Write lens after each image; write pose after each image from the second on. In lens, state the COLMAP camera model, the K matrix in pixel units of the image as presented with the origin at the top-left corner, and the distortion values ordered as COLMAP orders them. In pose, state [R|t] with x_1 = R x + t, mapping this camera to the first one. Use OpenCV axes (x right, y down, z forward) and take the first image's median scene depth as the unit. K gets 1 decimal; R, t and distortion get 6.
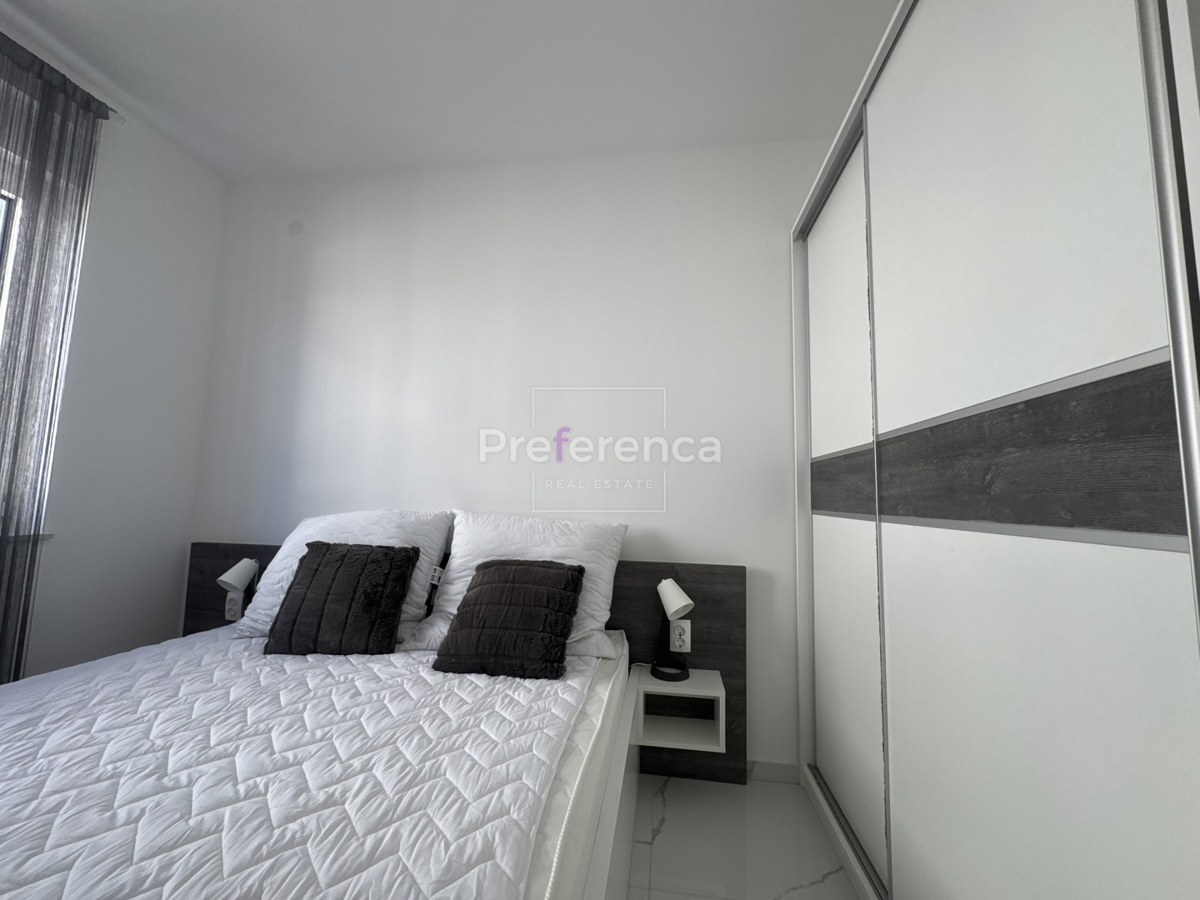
lens RADIAL K [[478.2, 0, 600.4], [0, 478.2, 447.4], [0, 0, 1]] dist [-0.003688, 0.000712]
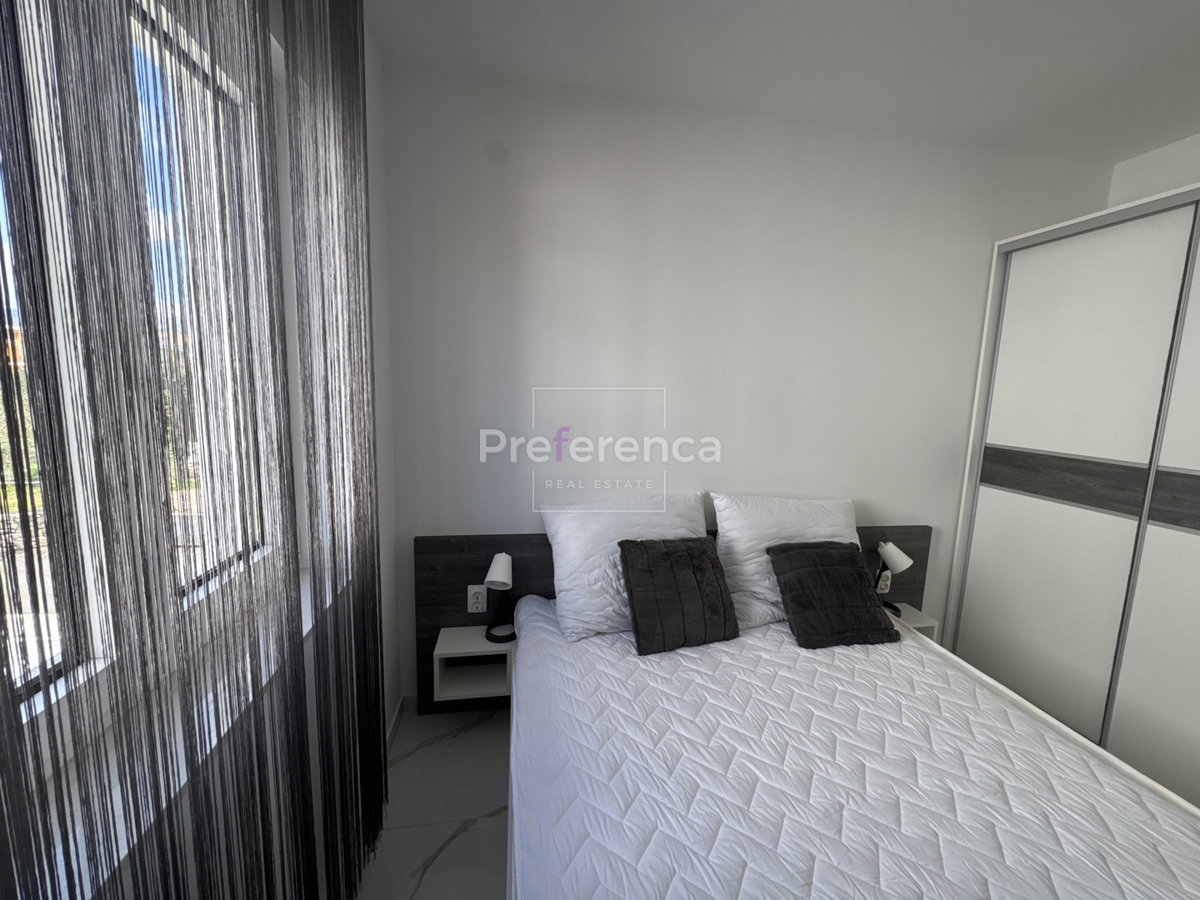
lens RADIAL K [[478.2, 0, 594.7], [0, 478.2, 450.3], [0, 0, 1]] dist [-0.003688, 0.000712]
pose [[0.954627, -0.034957, 0.295745, -0.946943], [-0.037521, 0.971055, 0.235891, -0.222673], [-0.295430, -0.236285, 0.925684, 0.129918]]
